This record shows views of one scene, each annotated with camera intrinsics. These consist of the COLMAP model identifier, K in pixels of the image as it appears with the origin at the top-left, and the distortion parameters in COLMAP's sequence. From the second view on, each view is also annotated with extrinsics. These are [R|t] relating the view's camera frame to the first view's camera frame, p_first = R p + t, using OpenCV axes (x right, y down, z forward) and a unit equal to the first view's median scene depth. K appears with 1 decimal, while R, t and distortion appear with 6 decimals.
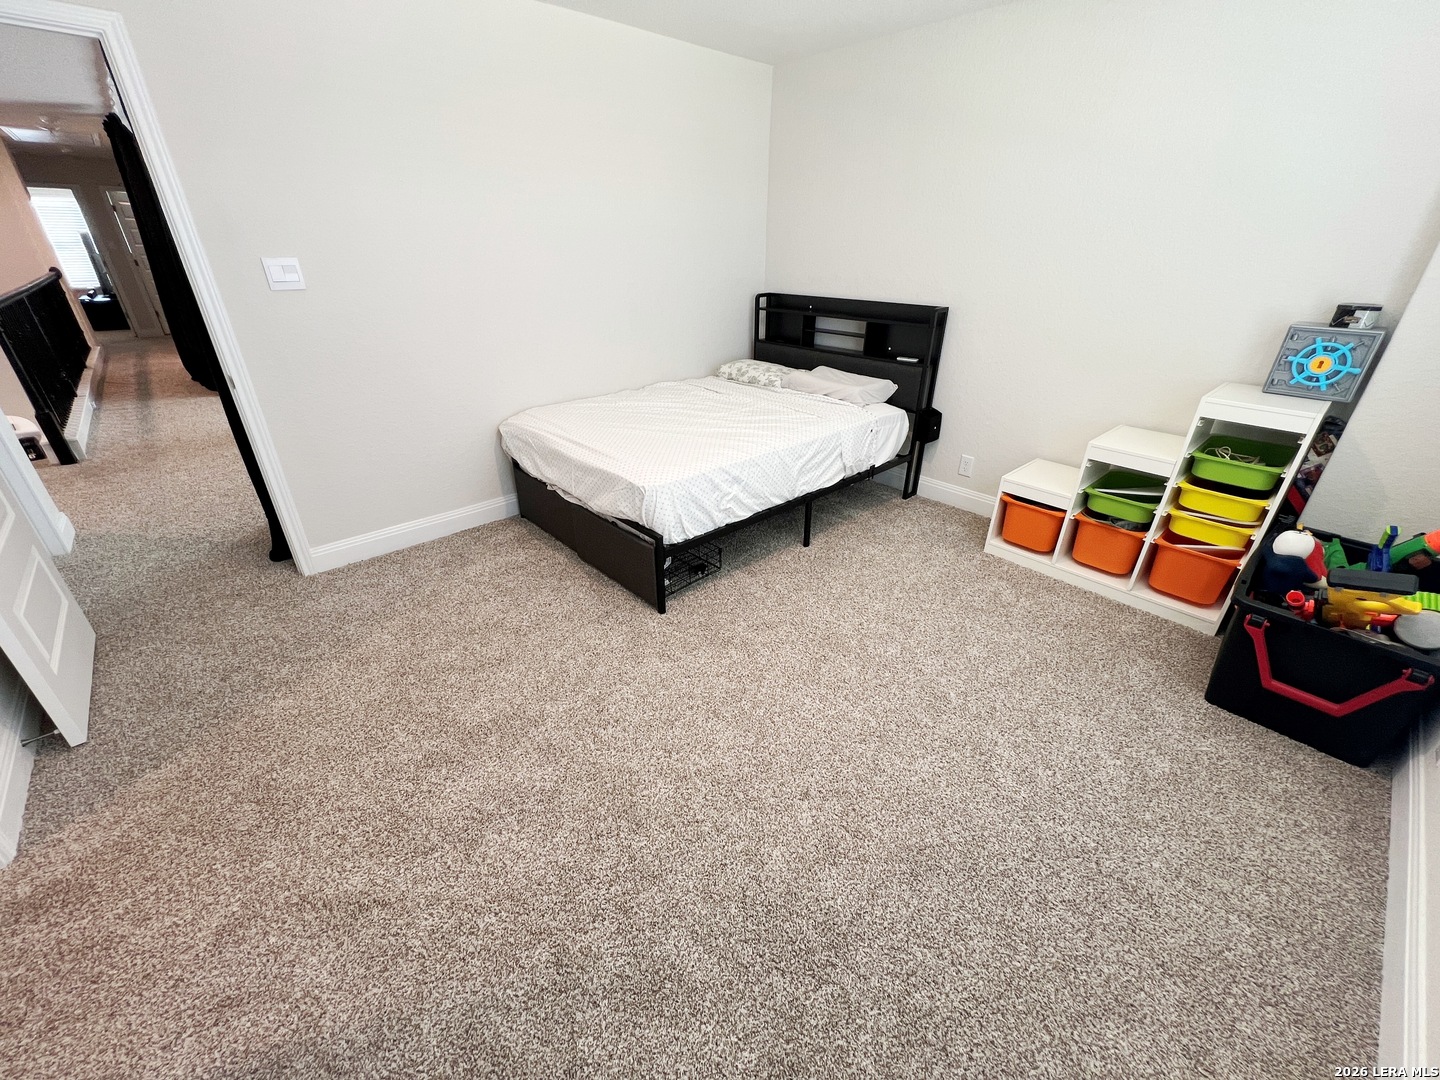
lens RADIAL K [[573.9, 0, 718.6], [0, 573.9, 541.3], [0, 0, 1]] dist [0.001187, 0.000458]
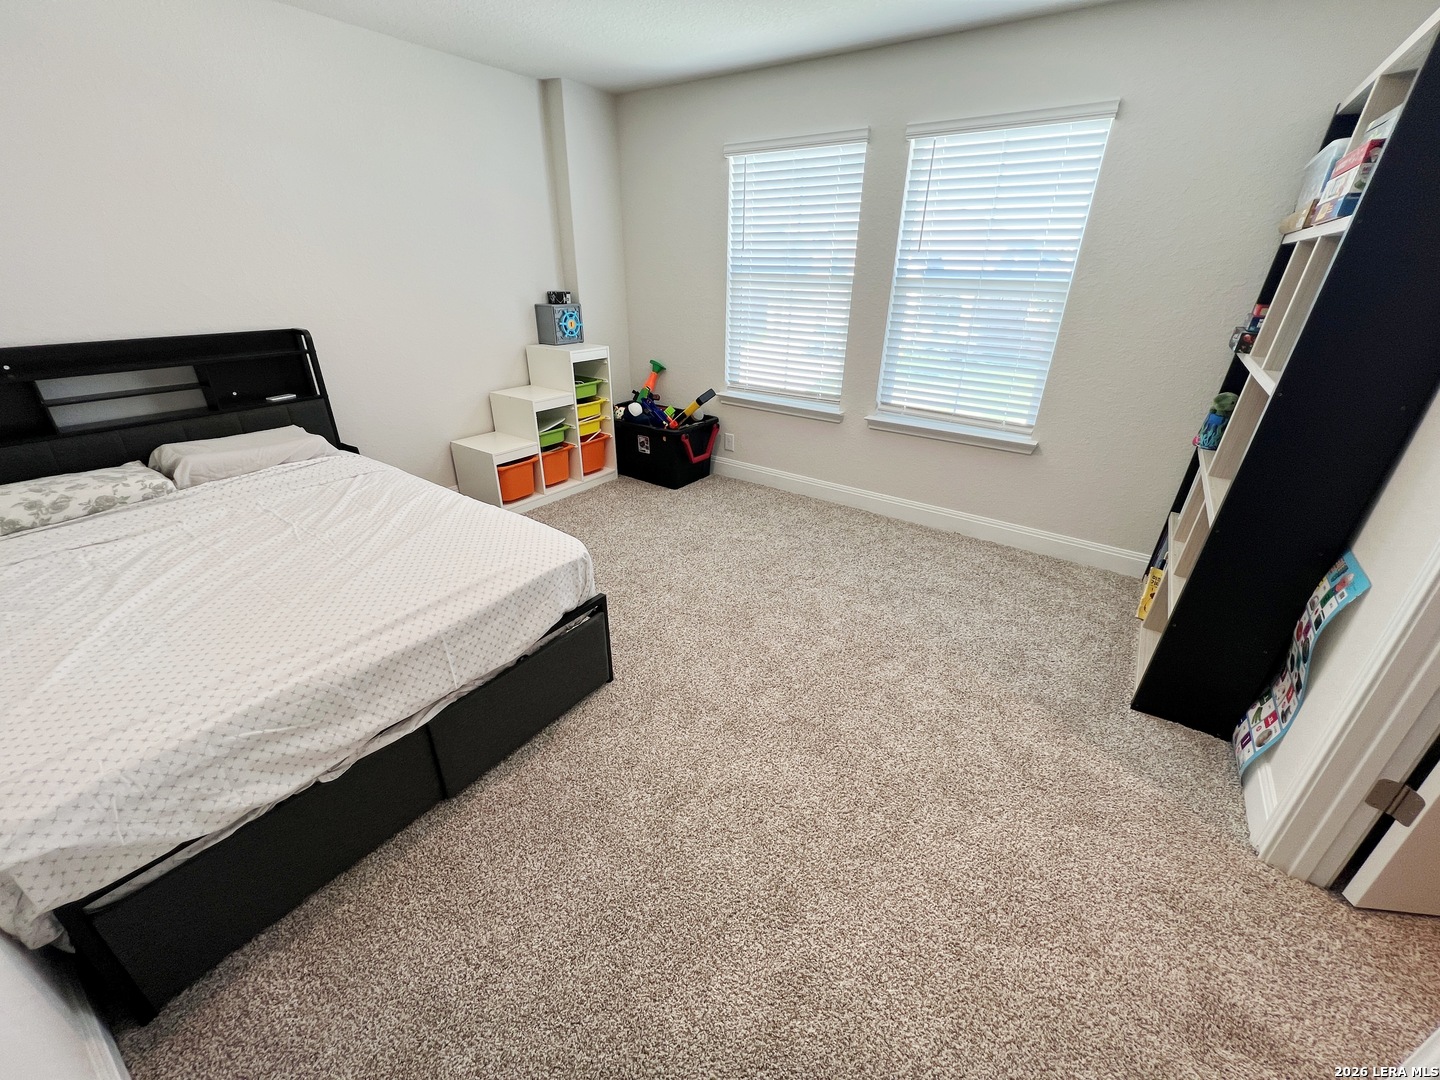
lens RADIAL K [[573.9, 0, 716.9], [0, 573.9, 538.1], [0, 0, 1]] dist [0.001187, 0.000458]
pose [[-0.201230, -0.431551, 0.879358, -0.735065], [0.439906, 0.762287, 0.474764, -0.348947], [-0.875208, 0.482371, 0.036447, 0.659874]]
